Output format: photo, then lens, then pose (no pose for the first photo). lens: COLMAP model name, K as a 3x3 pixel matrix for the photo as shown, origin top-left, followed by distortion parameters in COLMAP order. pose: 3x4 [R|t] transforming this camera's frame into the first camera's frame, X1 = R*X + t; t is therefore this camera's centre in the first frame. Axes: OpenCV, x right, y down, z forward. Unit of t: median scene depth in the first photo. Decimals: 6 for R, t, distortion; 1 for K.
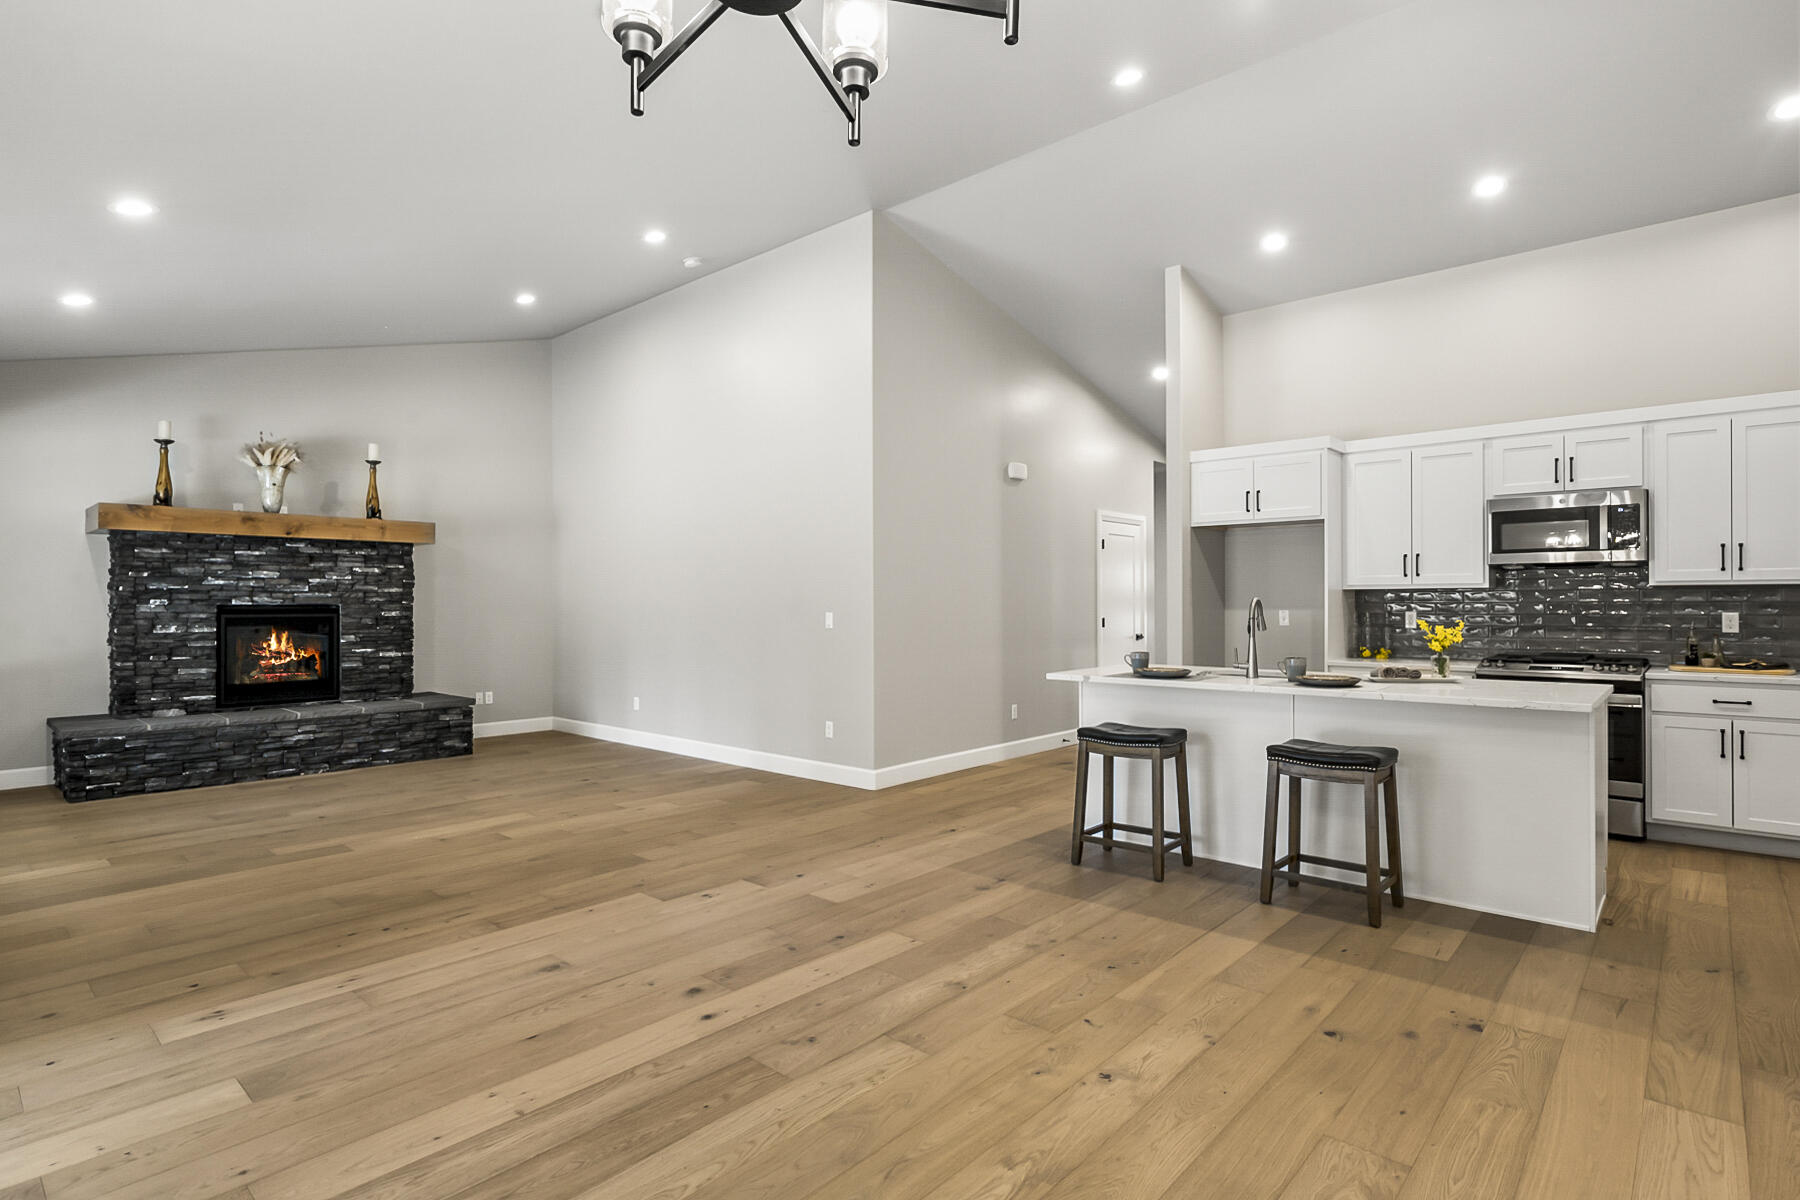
lens RADIAL K [[912.6, 0, 900.8], [0, 912.6, 598.2], [0, 0, 1]] dist [-0.022093, 0.010925]
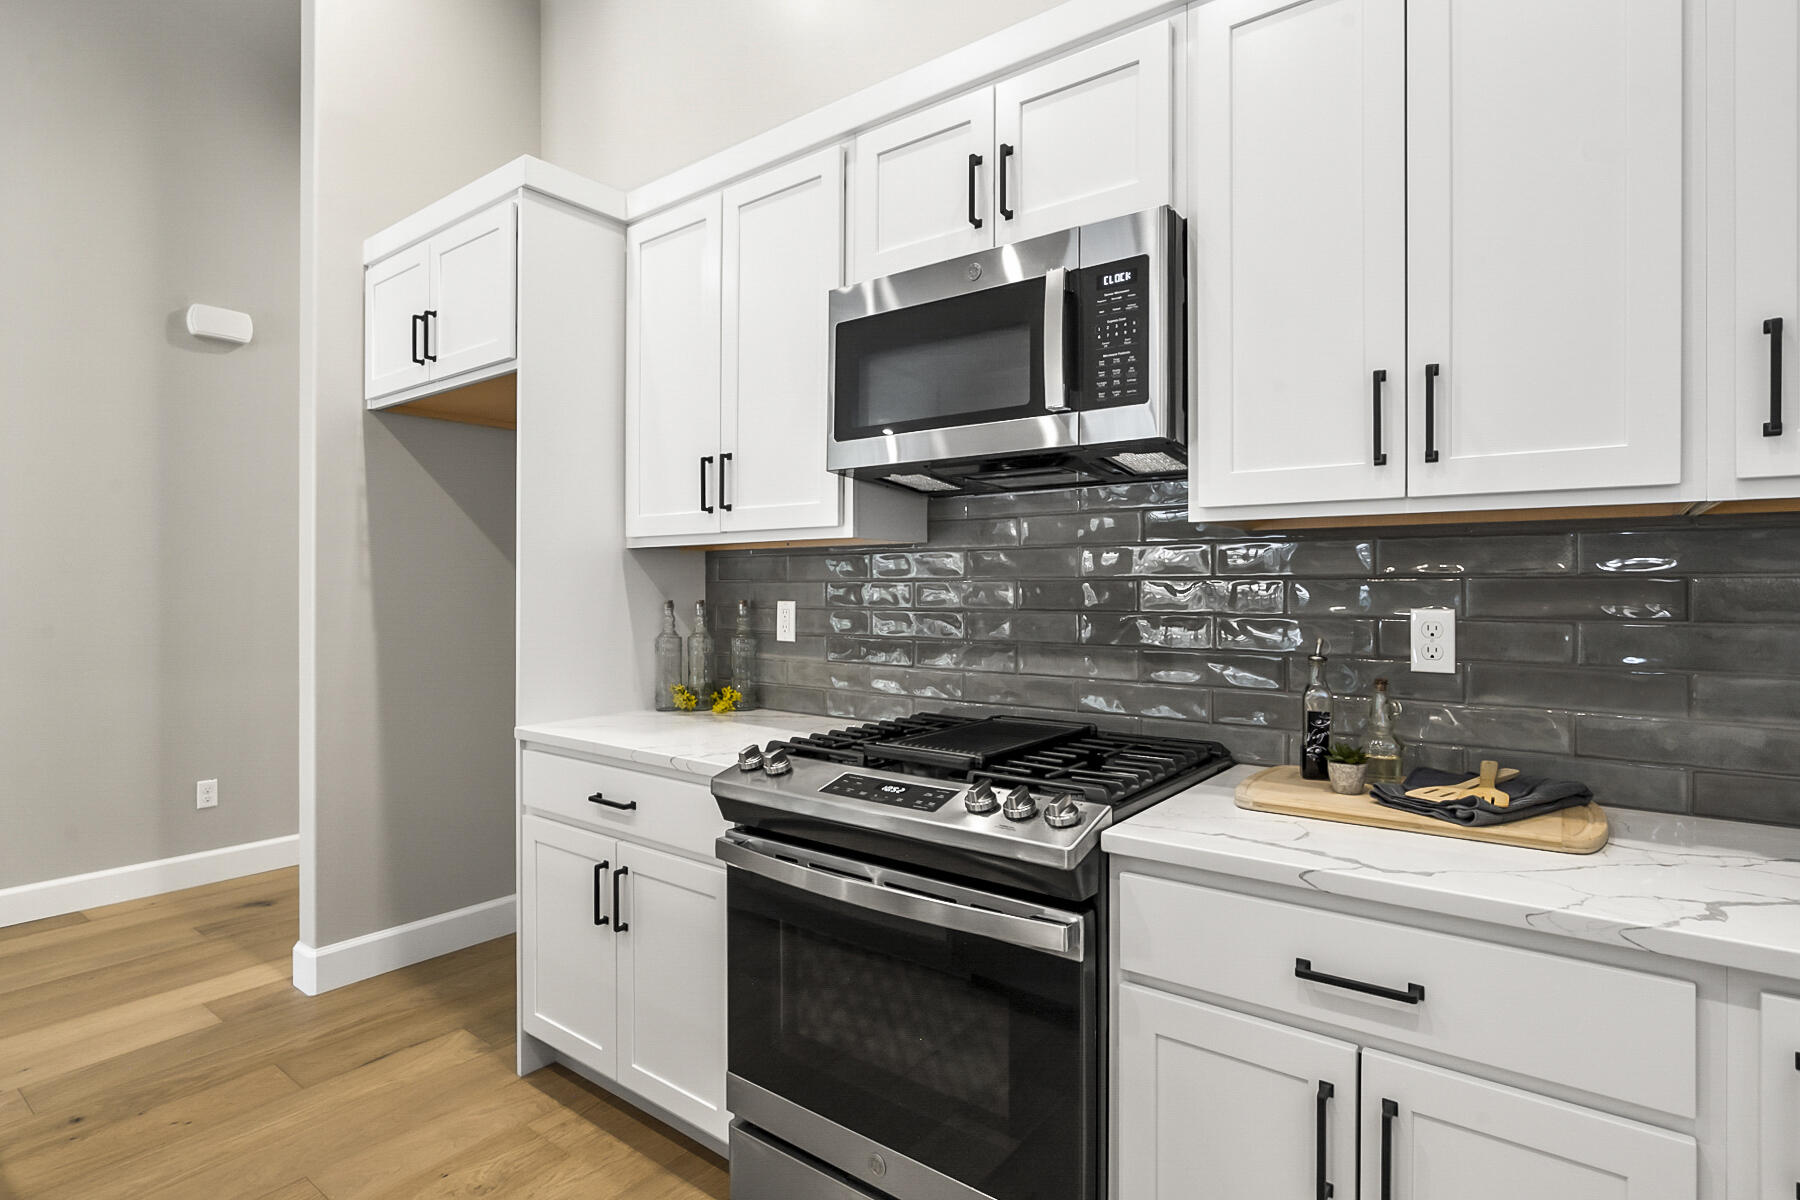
lens RADIAL K [[912.6, 0, 907.1], [0, 912.6, 584.9], [0, 0, 1]] dist [-0.022093, 0.010925]
pose [[0.996787, 0.002941, 0.080042, 0.583132], [-0.003182, 0.999991, 0.002886, 0.005478], [-0.080033, -0.003131, 0.996787, 0.572427]]
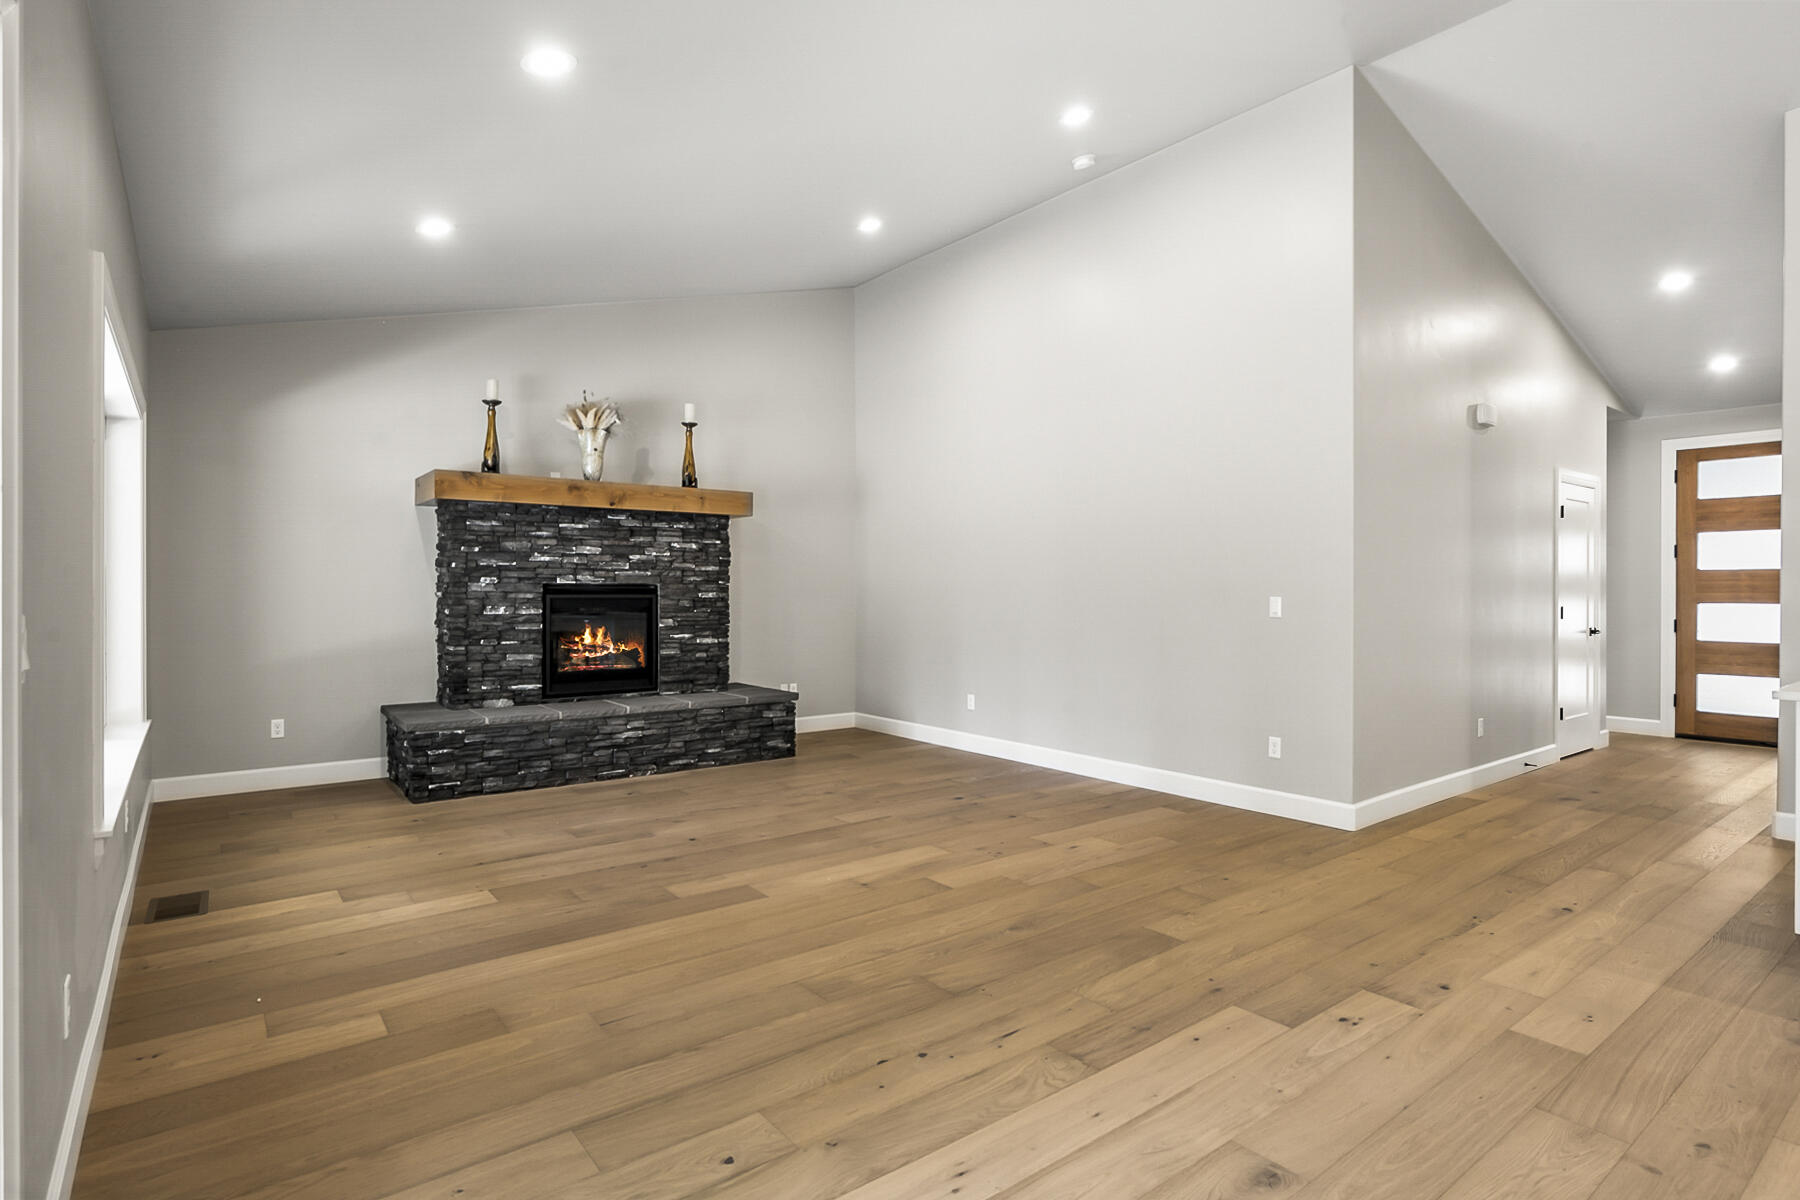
lens RADIAL K [[912.6, 0, 899.5], [0, 912.6, 597.9], [0, 0, 1]] dist [-0.022093, 0.010925]
pose [[0.983967, 0.007297, -0.178199, -0.275993], [-0.004696, 0.999876, 0.015013, 0.006775], [0.178287, -0.013935, 0.983880, 0.195293]]
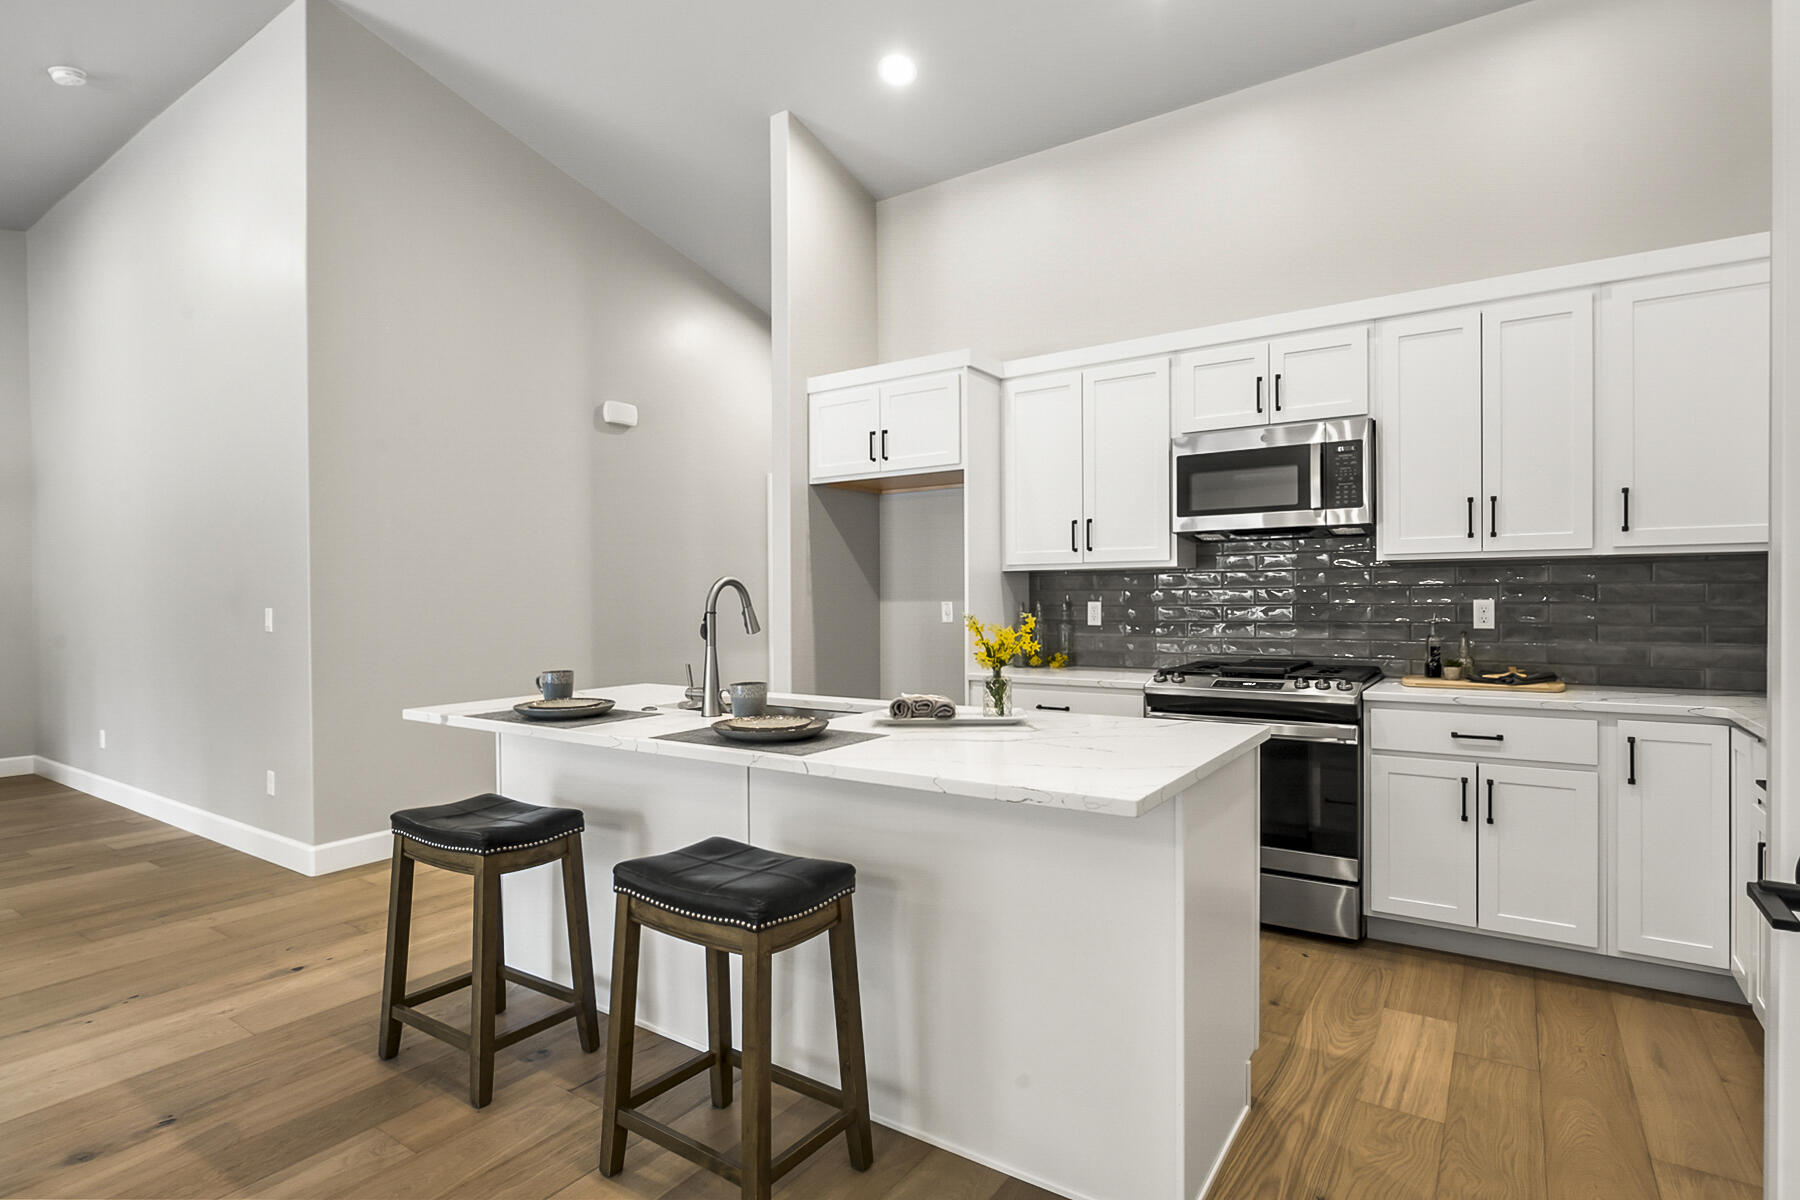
lens RADIAL K [[912.6, 0, 905.1], [0, 912.6, 601.6], [0, 0, 1]] dist [-0.022093, 0.010925]
pose [[0.991121, -0.004597, 0.132885, 0.317694], [0.003634, 0.999965, 0.007493, 0.008447], [-0.132915, -0.006943, 0.991103, 0.304164]]
